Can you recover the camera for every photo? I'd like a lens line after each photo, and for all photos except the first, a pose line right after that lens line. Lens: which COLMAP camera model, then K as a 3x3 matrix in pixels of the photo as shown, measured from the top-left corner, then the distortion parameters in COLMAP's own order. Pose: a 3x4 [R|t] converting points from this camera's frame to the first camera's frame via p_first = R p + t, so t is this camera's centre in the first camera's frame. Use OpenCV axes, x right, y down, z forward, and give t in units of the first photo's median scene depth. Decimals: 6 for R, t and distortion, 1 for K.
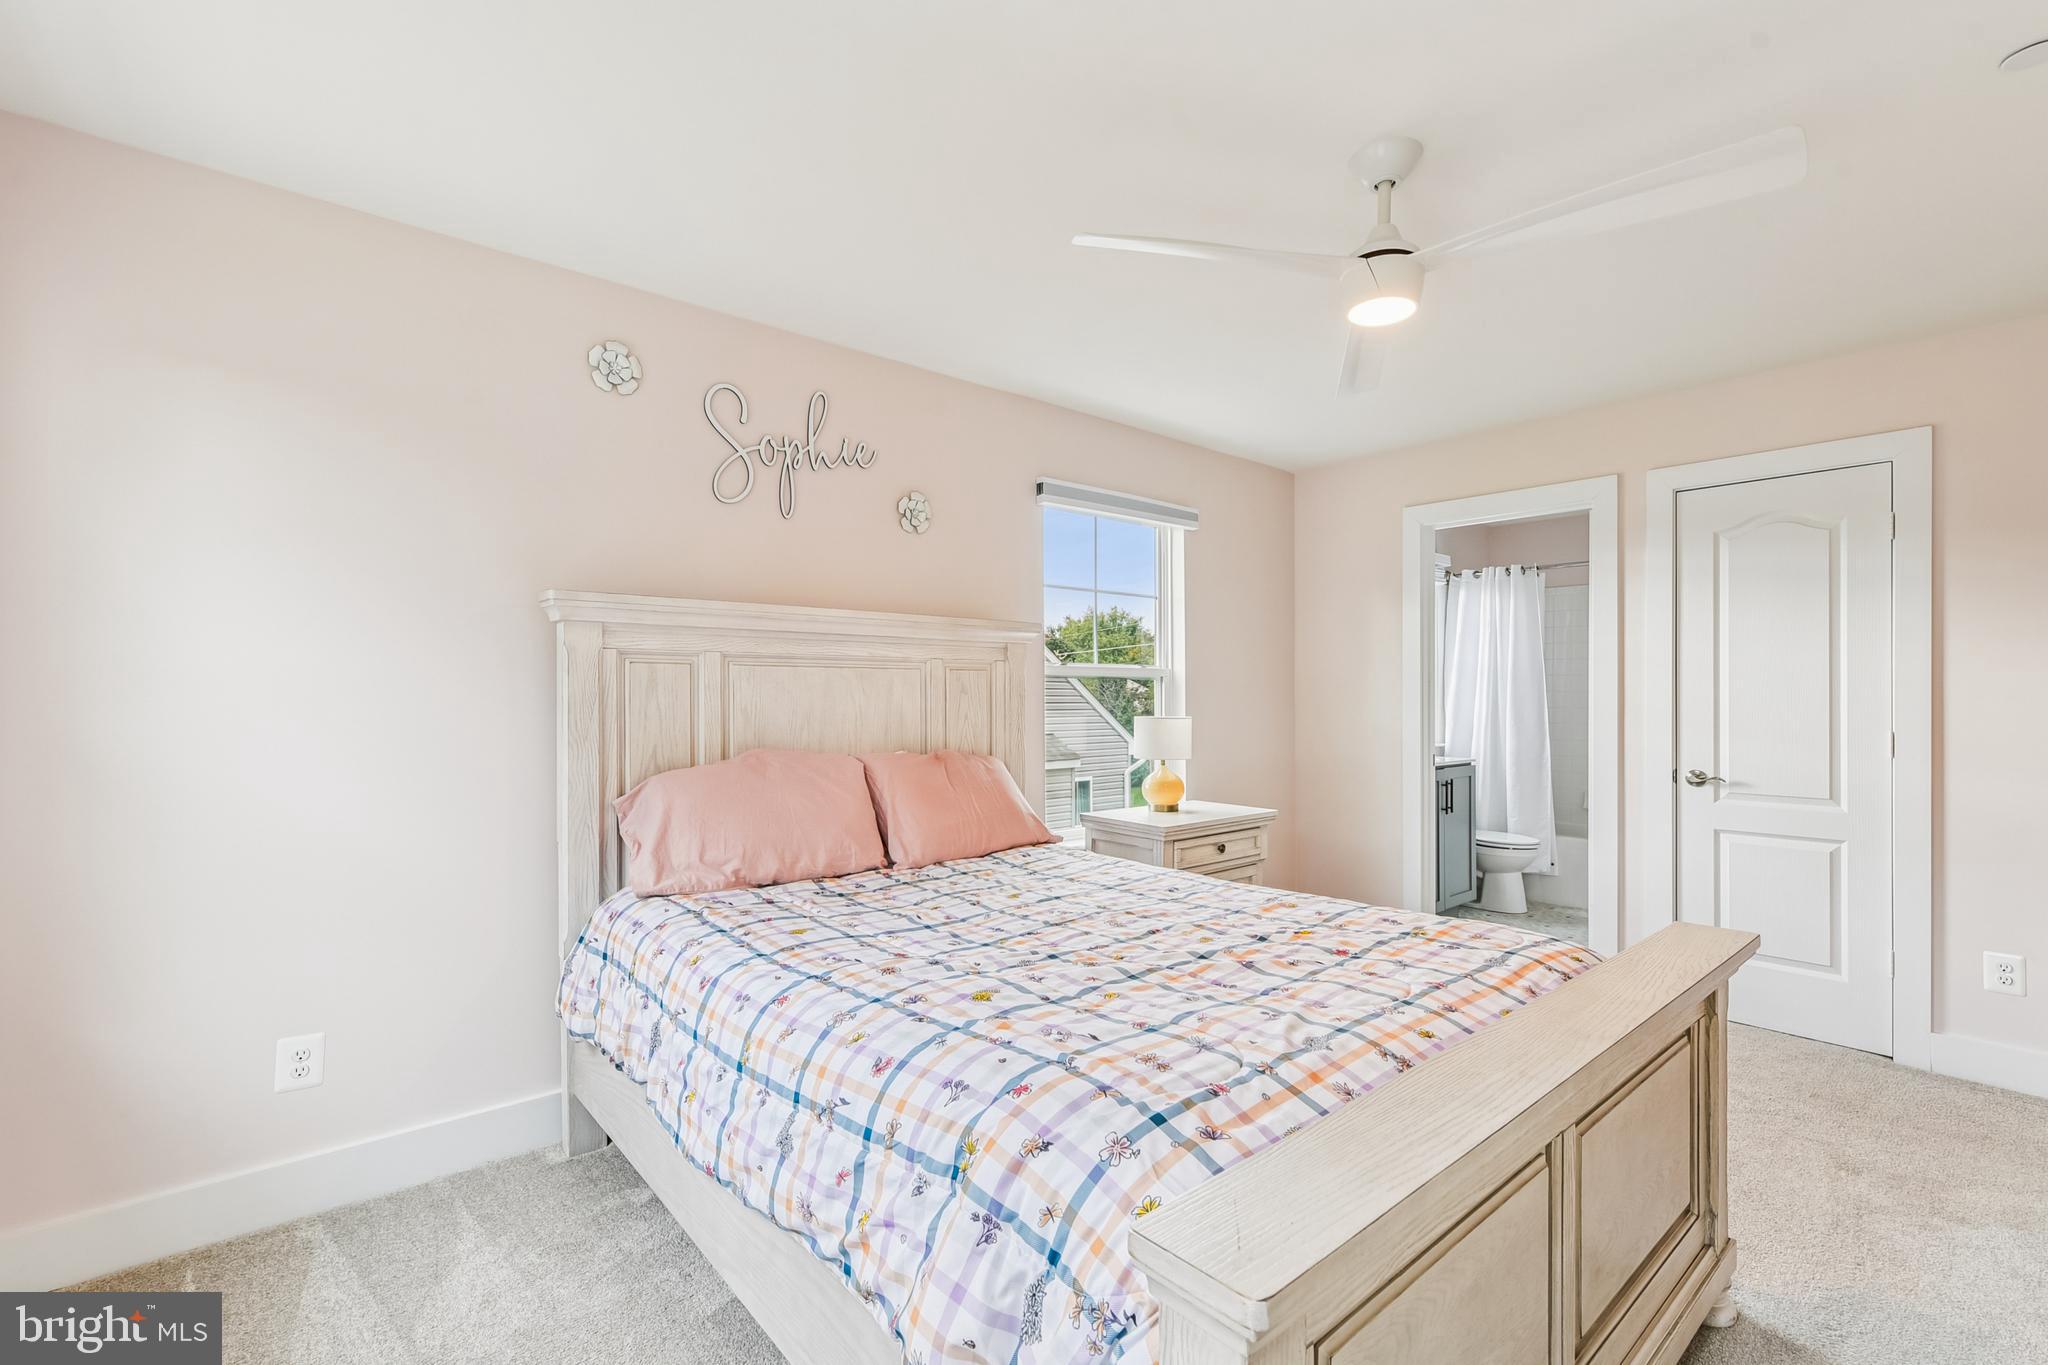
lens RADIAL K [[892.9, 0, 1029.7], [0, 892.9, 698.0], [0, 0, 1]] dist [-0.005645, -0.003556]
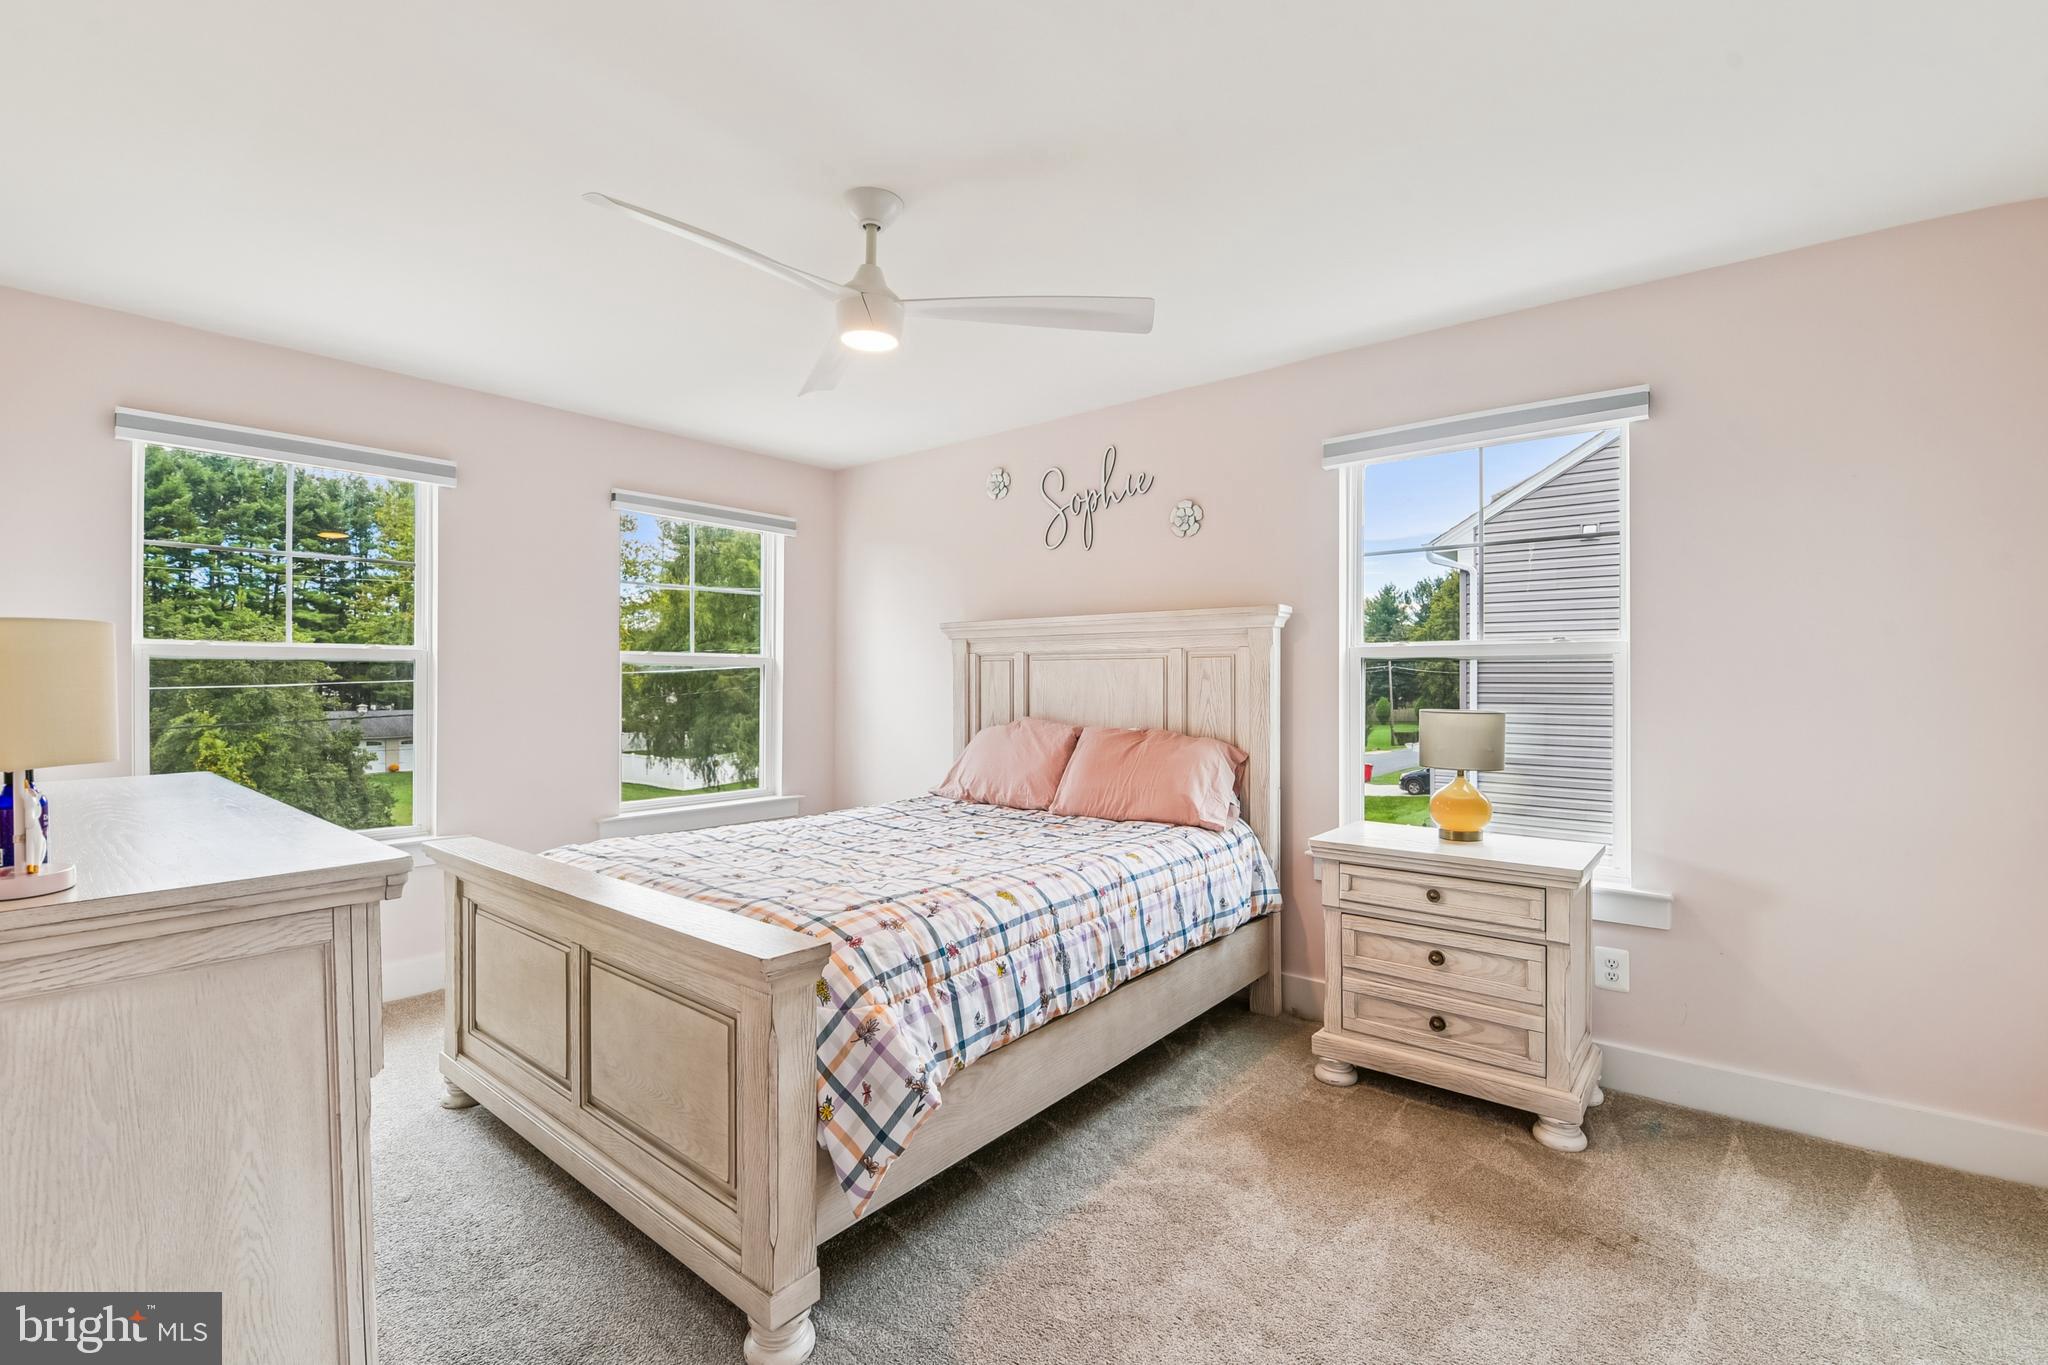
lens RADIAL K [[892.9, 0, 1027.8], [0, 892.9, 677.1], [0, 0, 1]] dist [-0.005645, -0.003556]
pose [[0.176418, -0.000802, -0.984315, 1.042090], [0.001592, 0.999999, -0.000529, -0.008104], [0.984314, -0.001473, 0.176419, 0.669944]]
